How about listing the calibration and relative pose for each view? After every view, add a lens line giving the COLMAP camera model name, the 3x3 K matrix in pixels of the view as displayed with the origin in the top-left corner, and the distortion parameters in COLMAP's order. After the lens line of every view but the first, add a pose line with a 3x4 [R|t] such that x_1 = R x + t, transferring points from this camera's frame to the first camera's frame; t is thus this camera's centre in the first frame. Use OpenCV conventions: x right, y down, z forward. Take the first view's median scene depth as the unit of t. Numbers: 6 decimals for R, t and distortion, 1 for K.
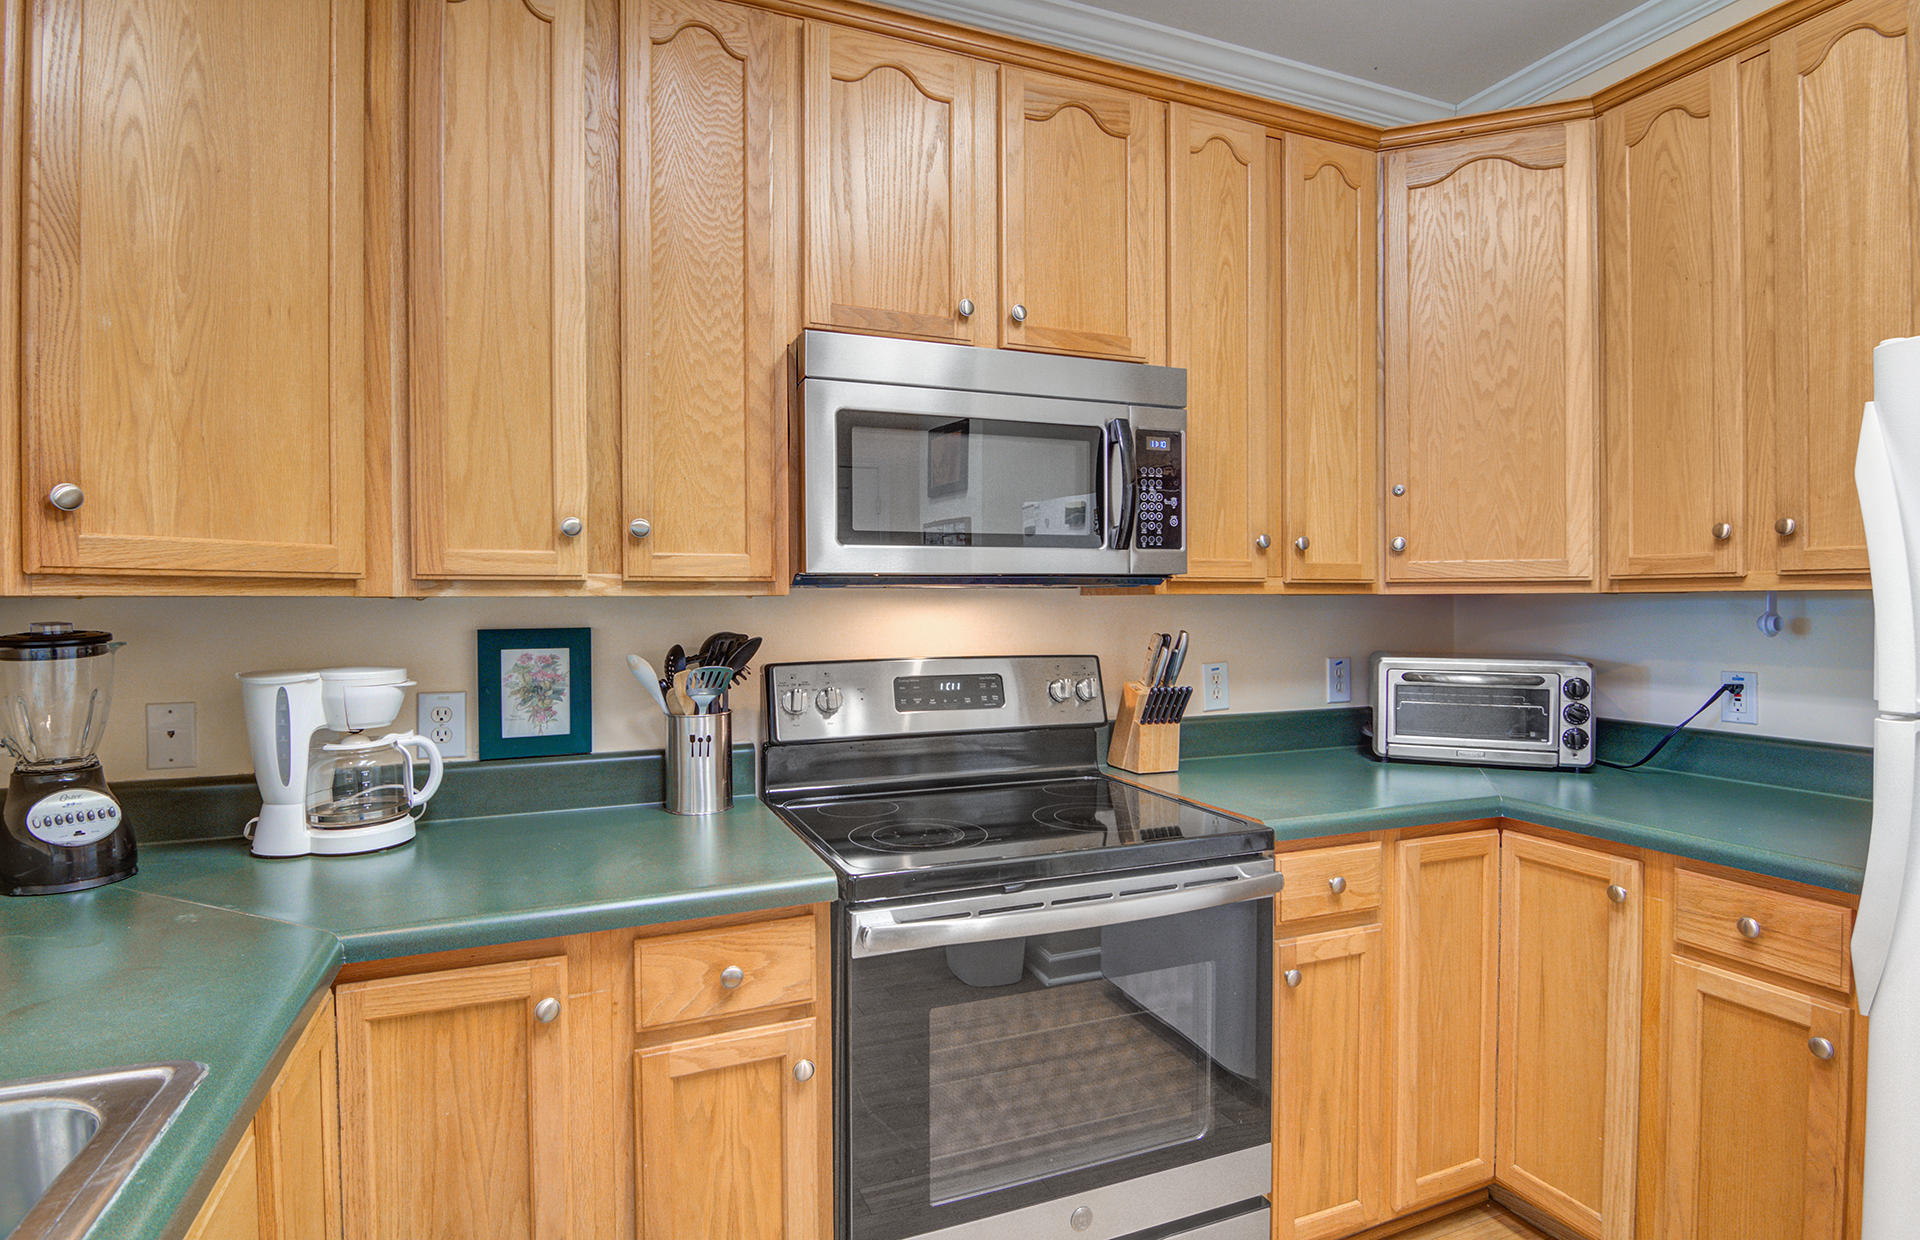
lens RADIAL K [[964.9, 0, 943.5], [0, 964.9, 602.6], [0, 0, 1]] dist [-0.014805, -0.002643]
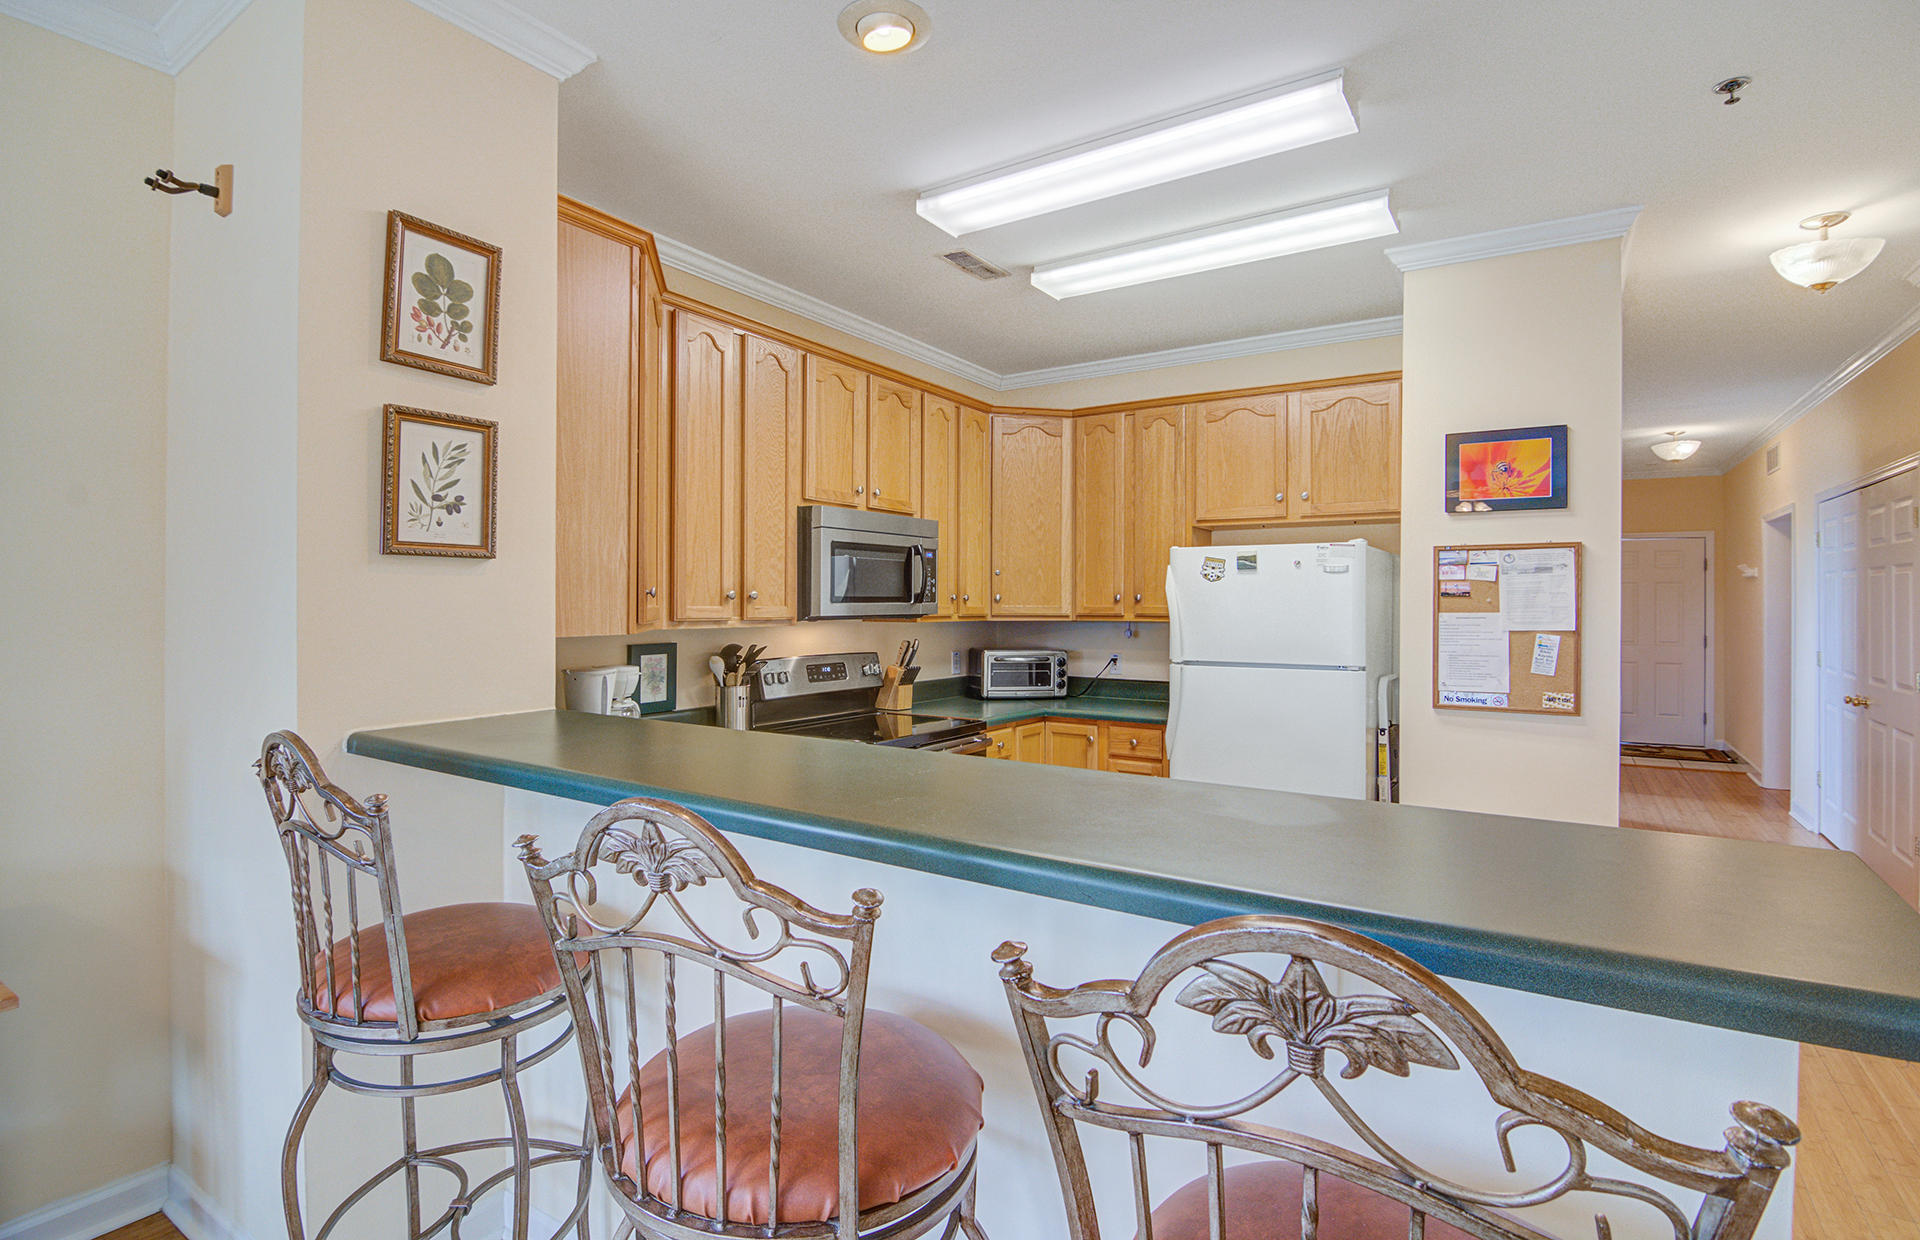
lens RADIAL K [[934.5, 0, 950.6], [0, 934.5, 595.6], [0, 0, 1]] dist [-0.006341, -0.006119]
pose [[0.821086, 0.011675, 0.570685, -1.062782], [-0.004044, 0.999885, -0.014637, -0.045569], [-0.570790, 0.009711, 0.821039, -0.869857]]
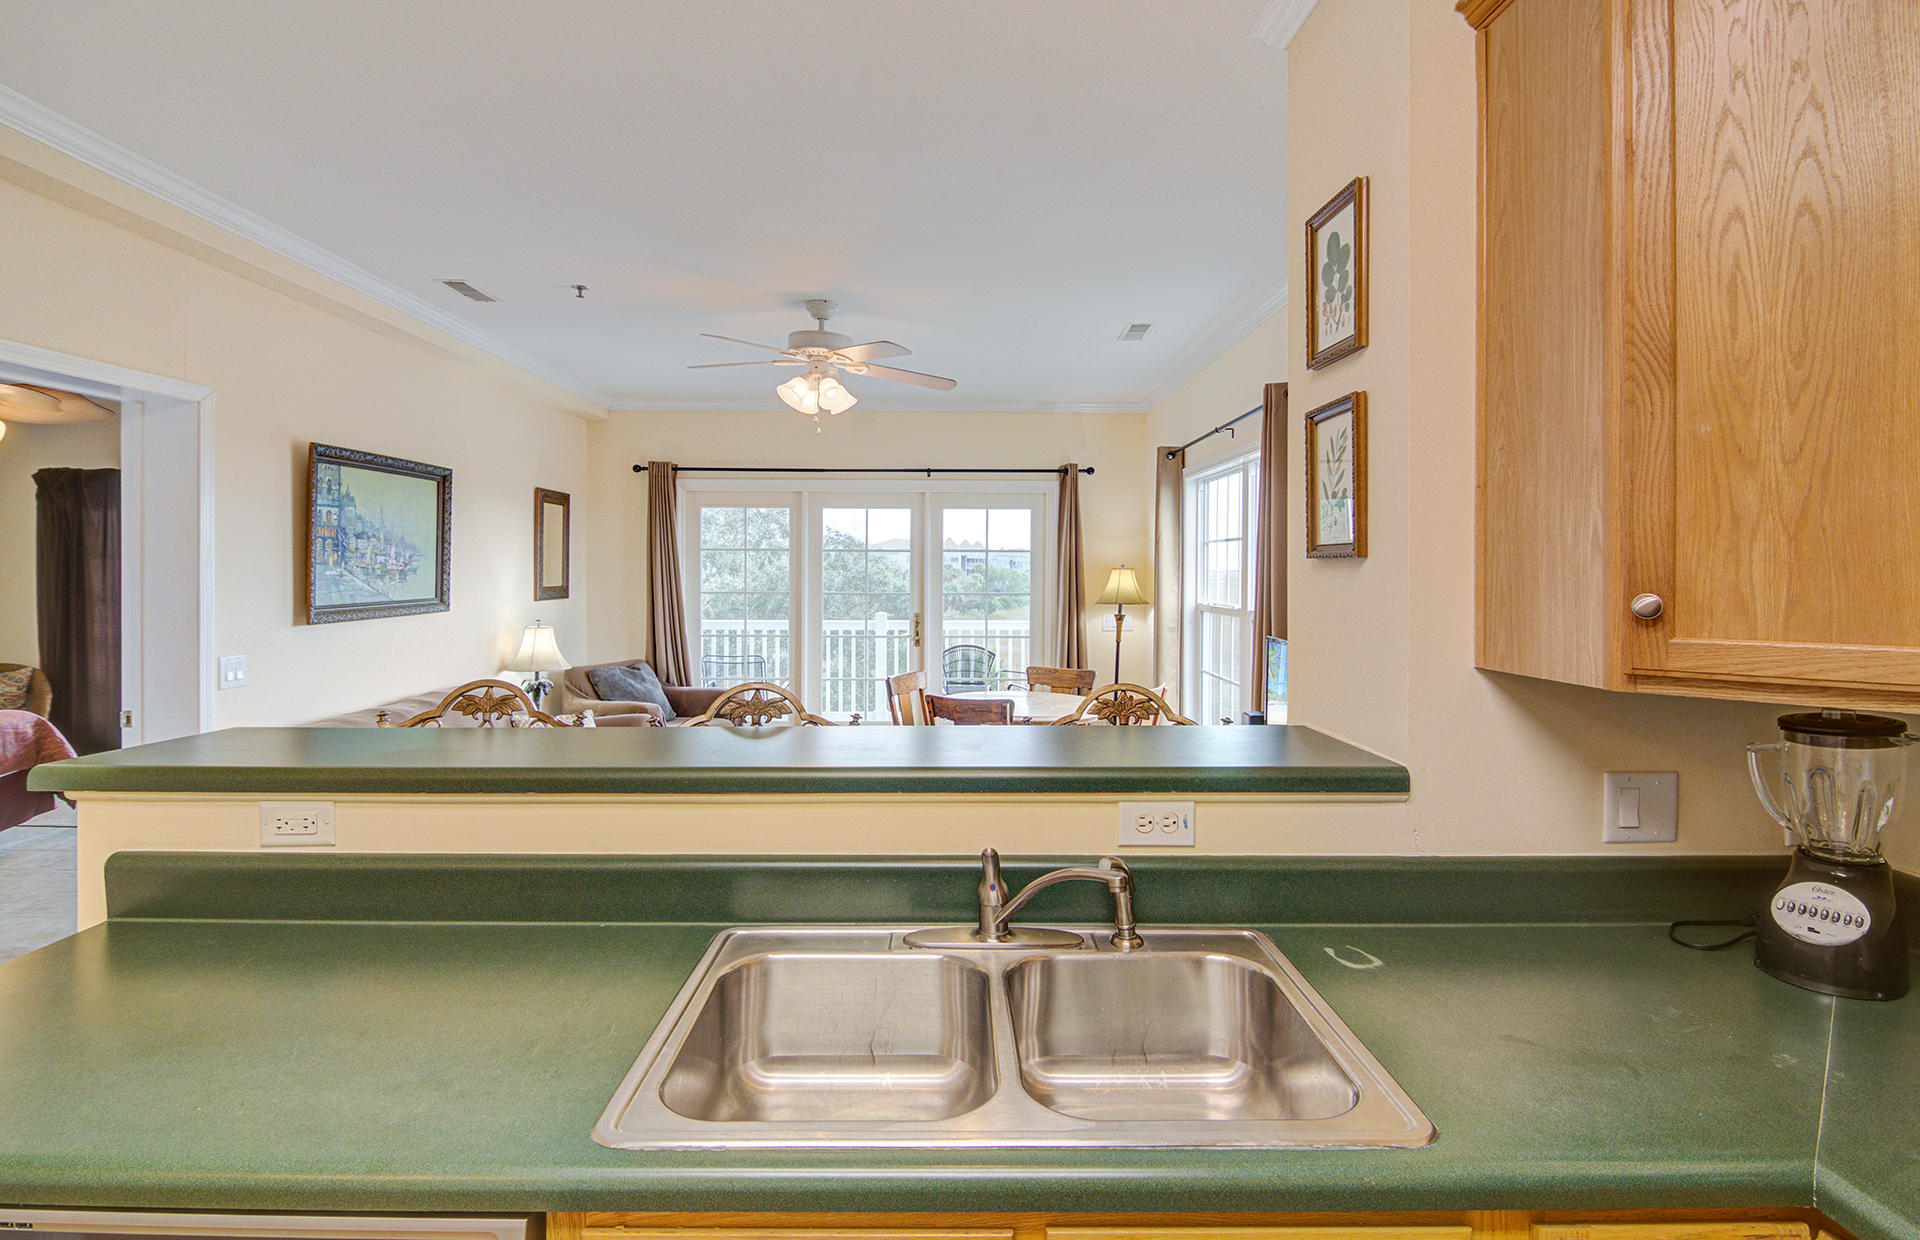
lens RADIAL K [[934.5, 0, 966.0], [0, 934.5, 576.3], [0, 0, 1]] dist [-0.006341, -0.006119]
pose [[-0.359025, 0.009491, -0.933280, 0.217671], [-0.007525, 0.999886, 0.013064, -0.098337], [0.933298, 0.011713, -0.358912, 0.422044]]
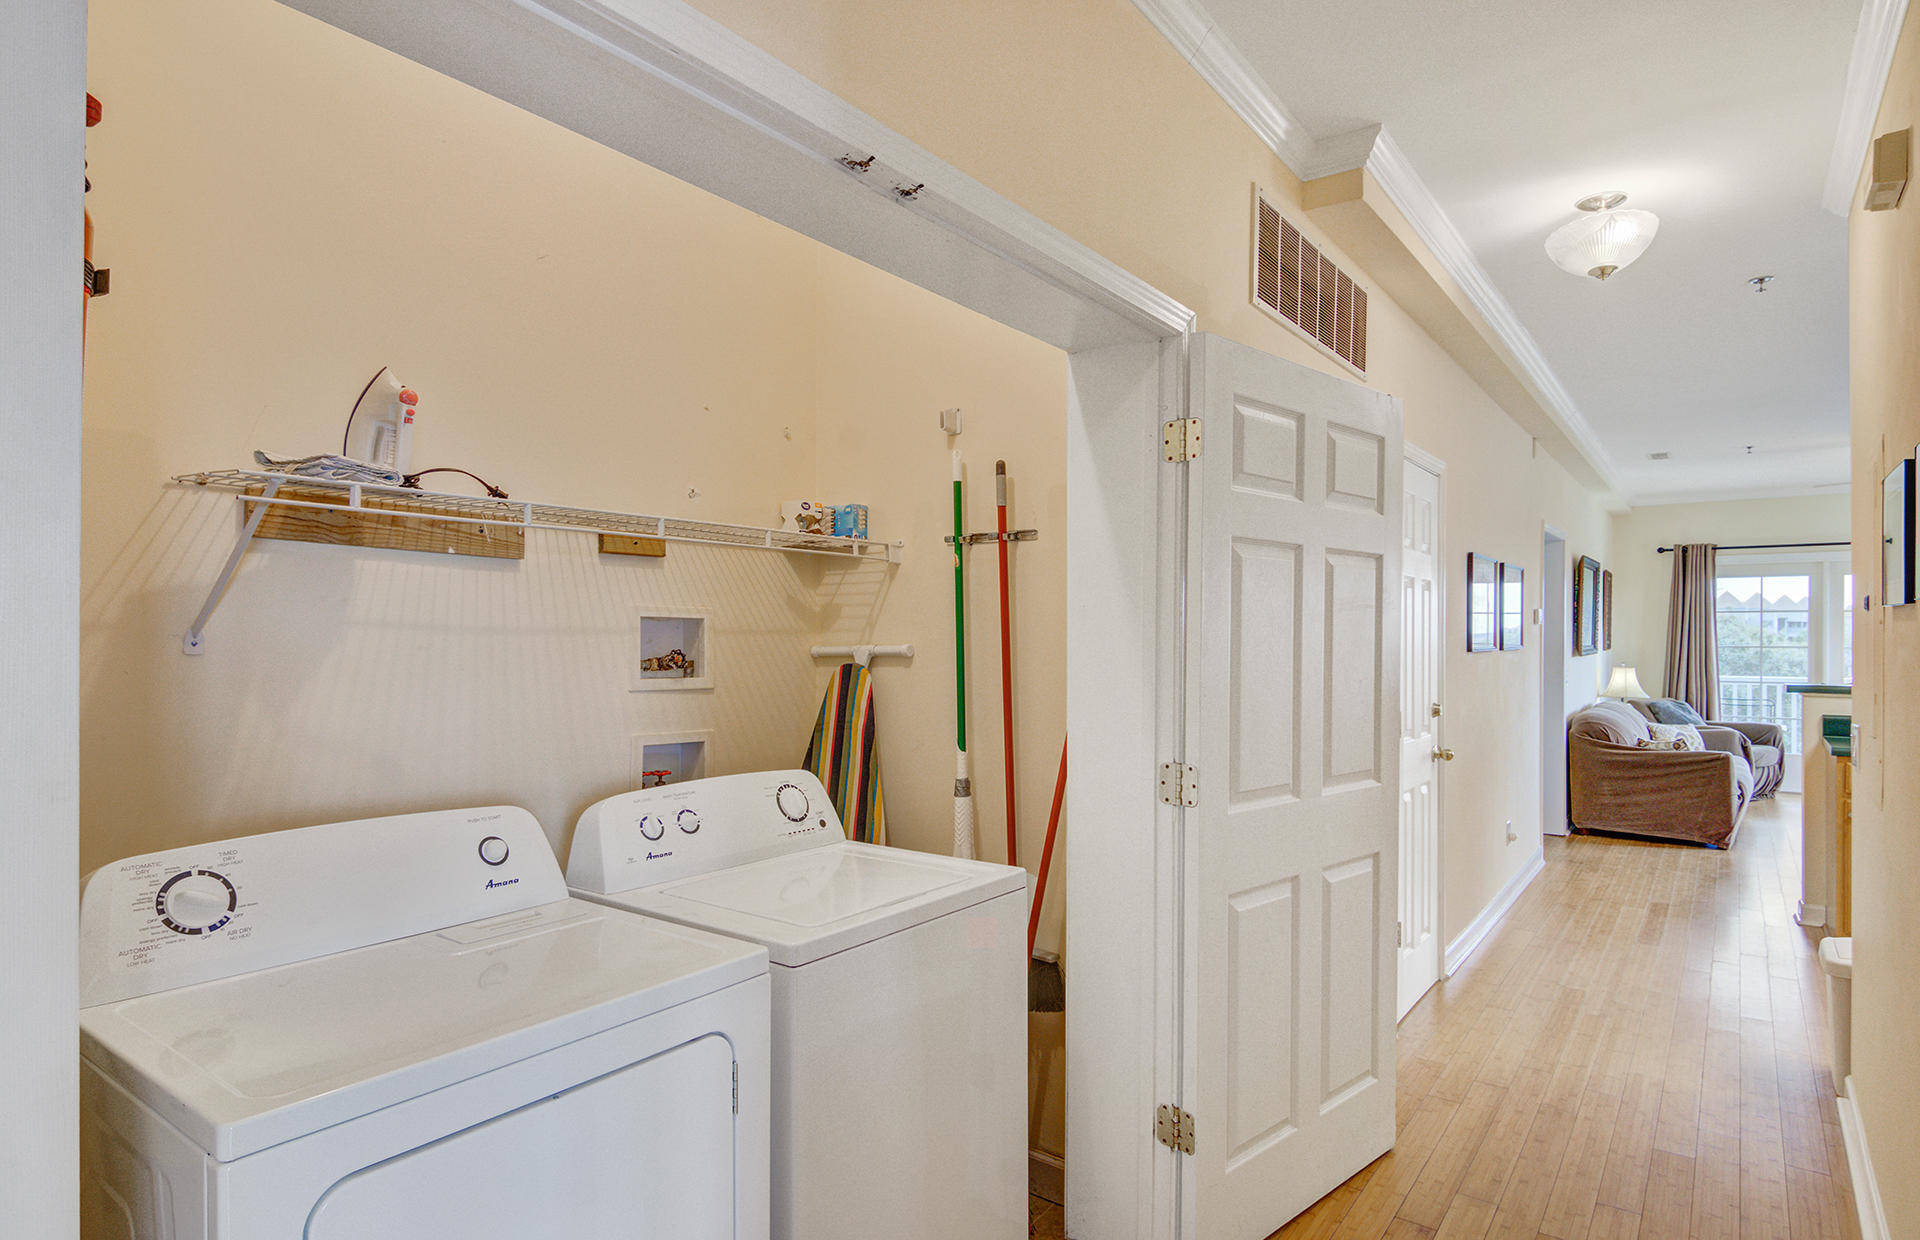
lens RADIAL K [[1054.8, 0, 960.2], [0, 1054.8, 638.7], [0, 0, 1]] dist [0.022756, 0.001021]
pose [[-0.863724, 0.010179, -0.503862, 3.310902], [0.015196, 0.999867, -0.005850, -0.029996], [0.503736, -0.012709, -0.863764, 0.797248]]
